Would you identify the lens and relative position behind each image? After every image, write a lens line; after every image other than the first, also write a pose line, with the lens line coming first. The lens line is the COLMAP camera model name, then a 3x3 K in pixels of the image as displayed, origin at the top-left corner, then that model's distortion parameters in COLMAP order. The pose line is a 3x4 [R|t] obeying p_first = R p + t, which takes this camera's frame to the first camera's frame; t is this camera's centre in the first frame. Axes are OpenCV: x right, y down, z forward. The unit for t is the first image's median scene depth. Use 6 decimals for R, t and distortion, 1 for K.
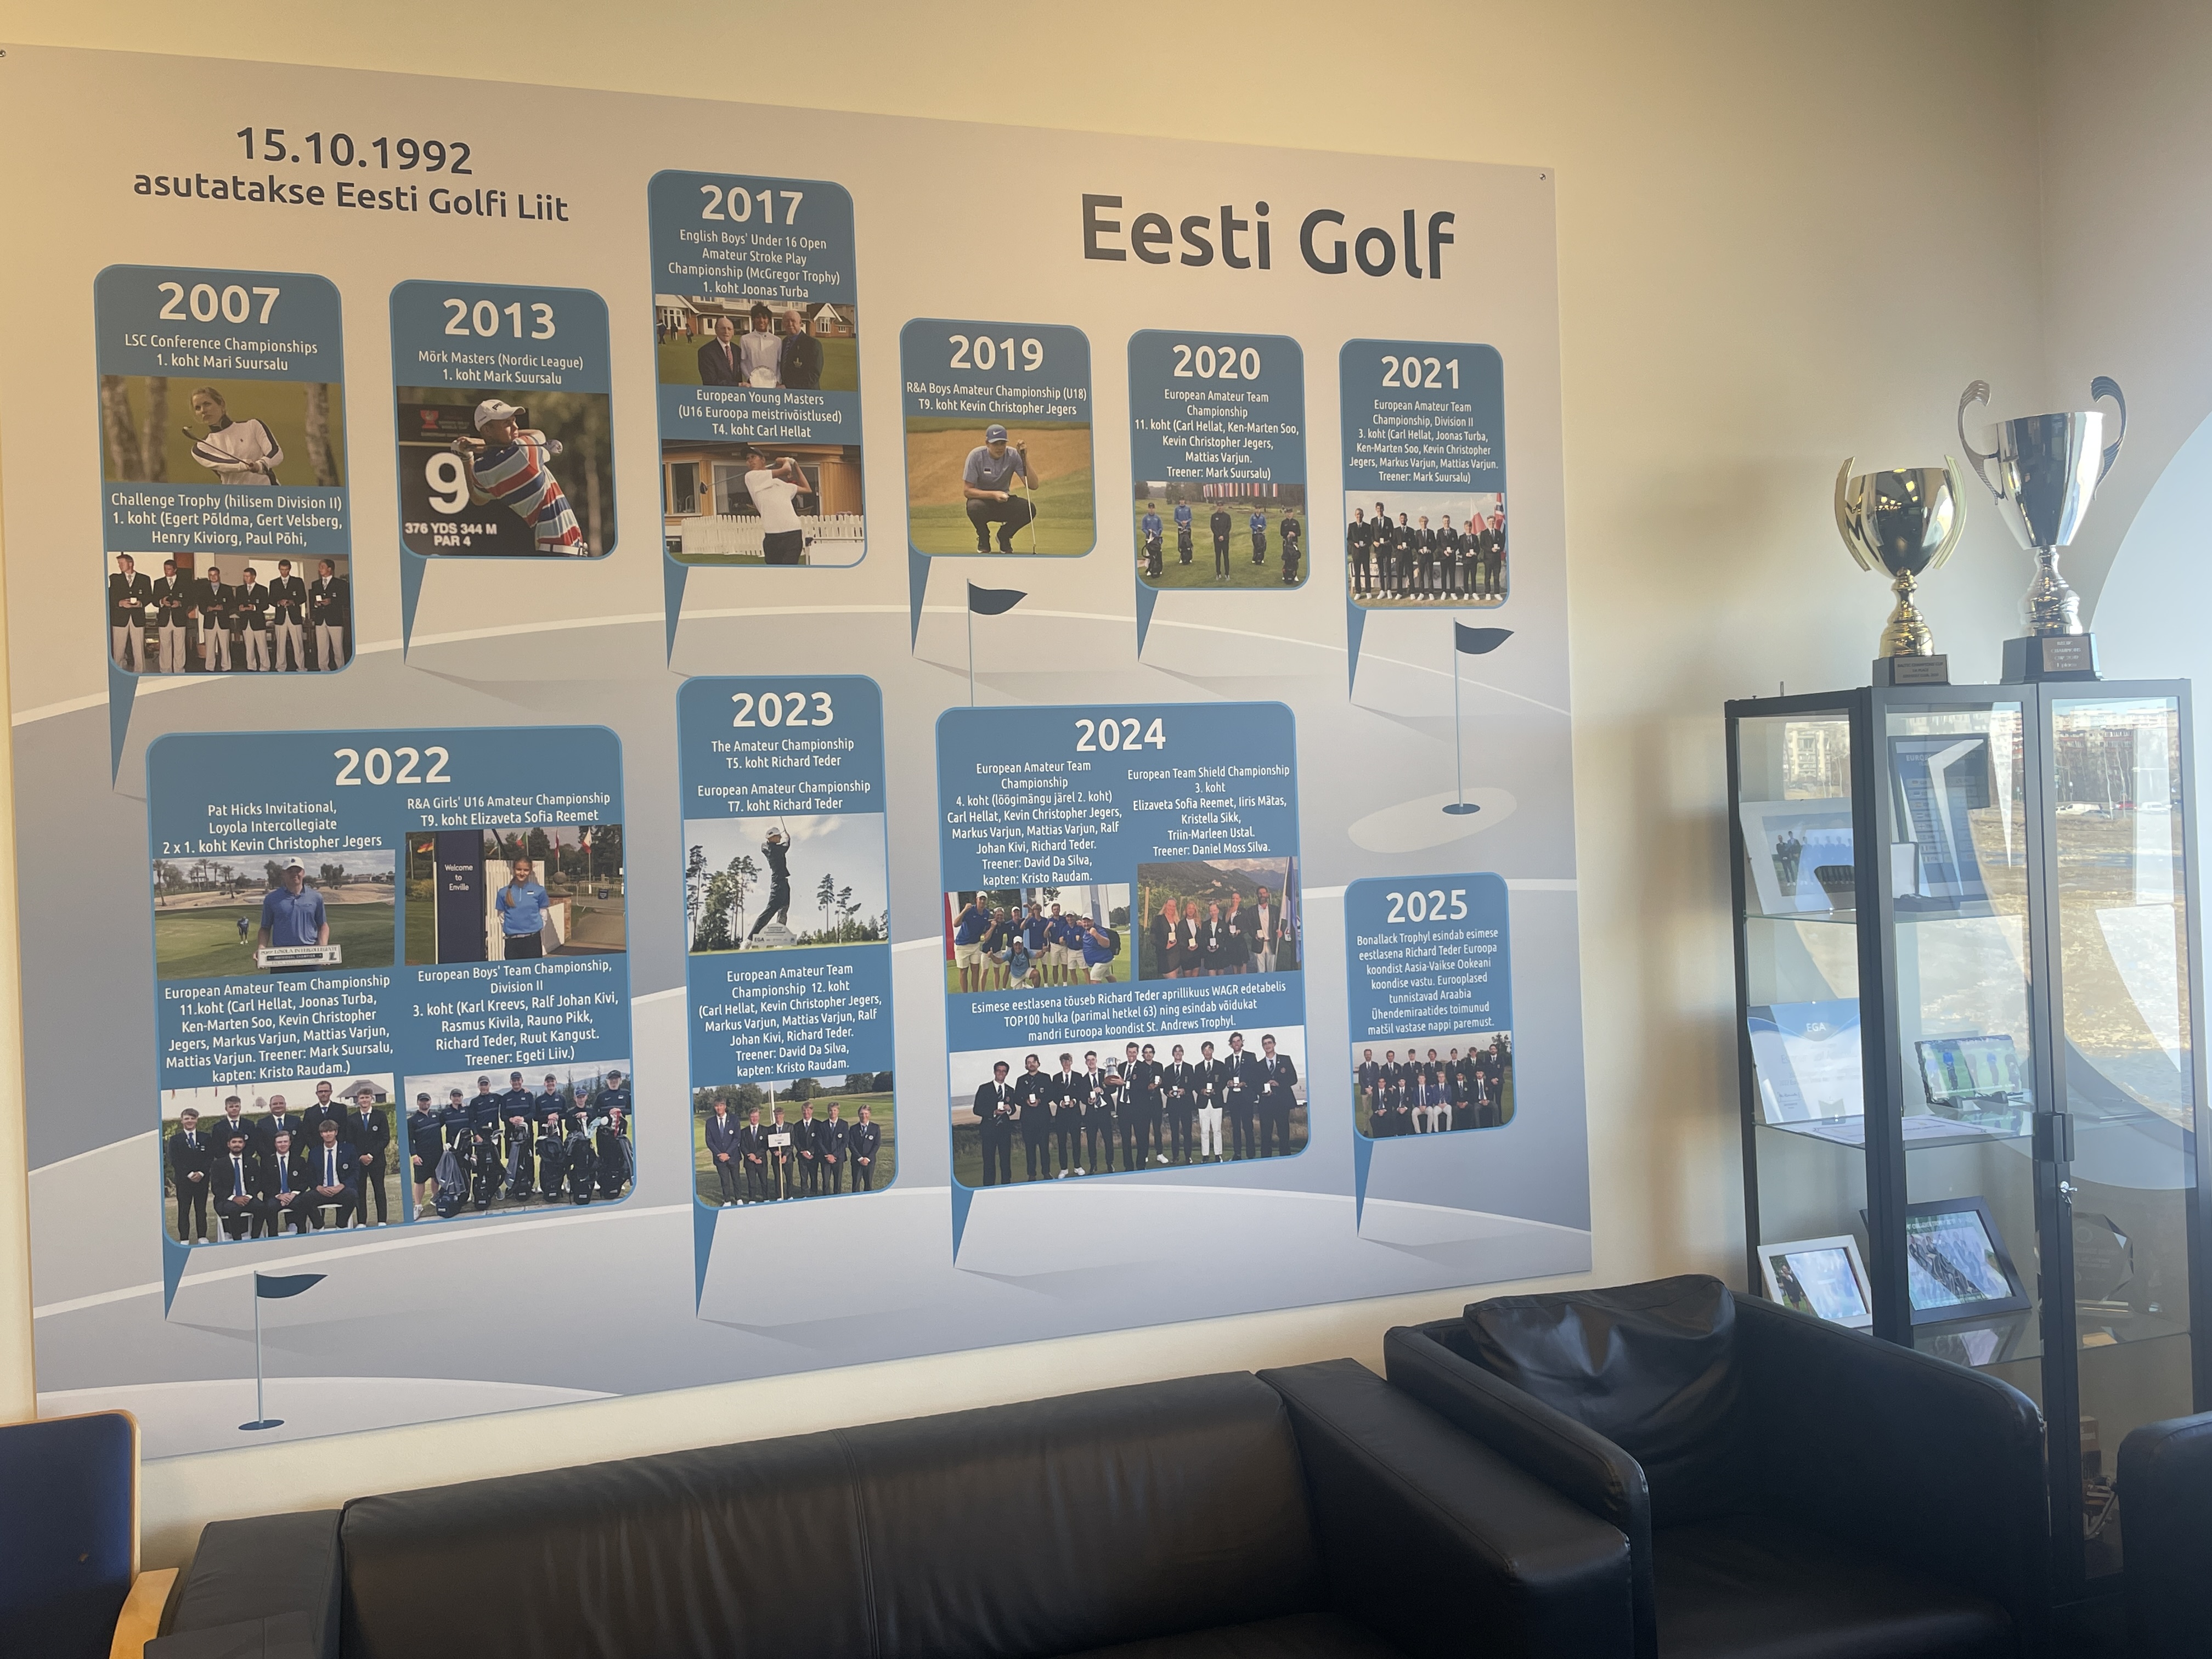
lens RADIAL K [[1914.3, 0, 1109.9], [0, 1914.3, 820.2], [0, 0, 1]] dist [0.090561, -0.119357]
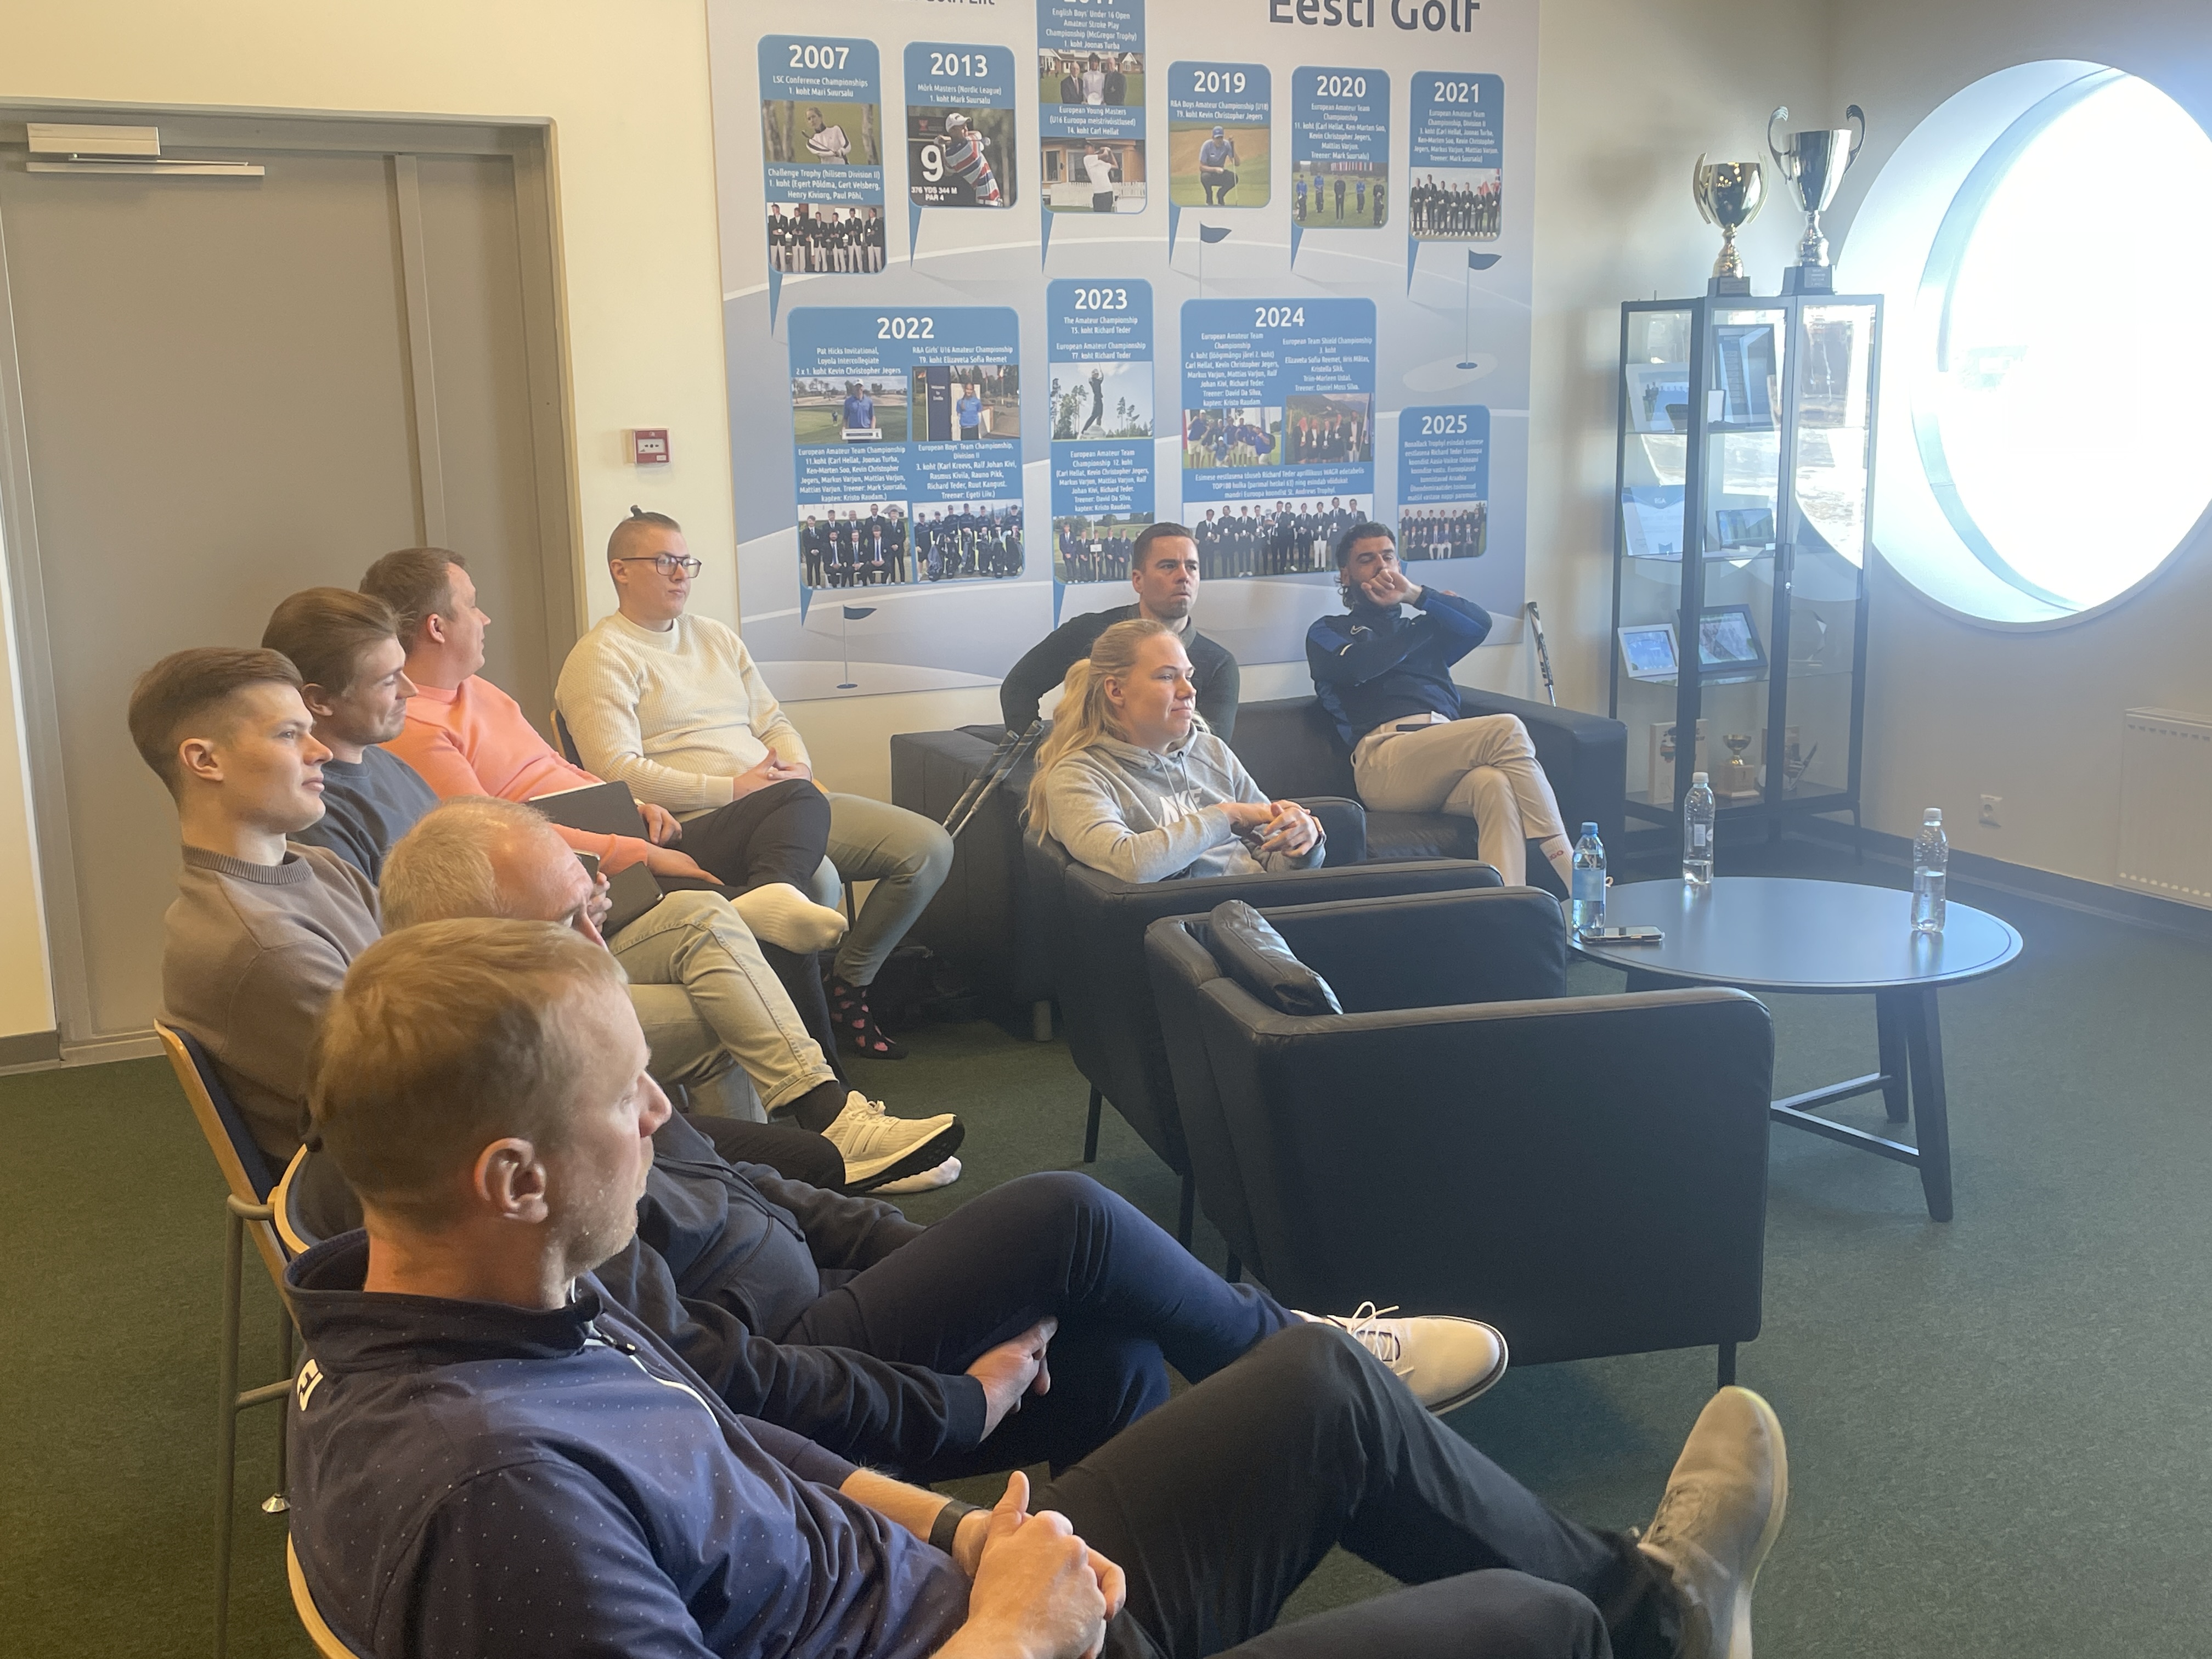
lens RADIAL K [[2217.1, 0, 1104.9], [0, 2217.1, 829.7], [0, 0, 1]] dist [0.059659, 0.000000]
pose [[0.993713, -0.003402, 0.111906, -0.392336], [-0.018114, 0.981484, 0.190688, 0.029705], [-0.110482, -0.191516, 0.975251, -1.053266]]
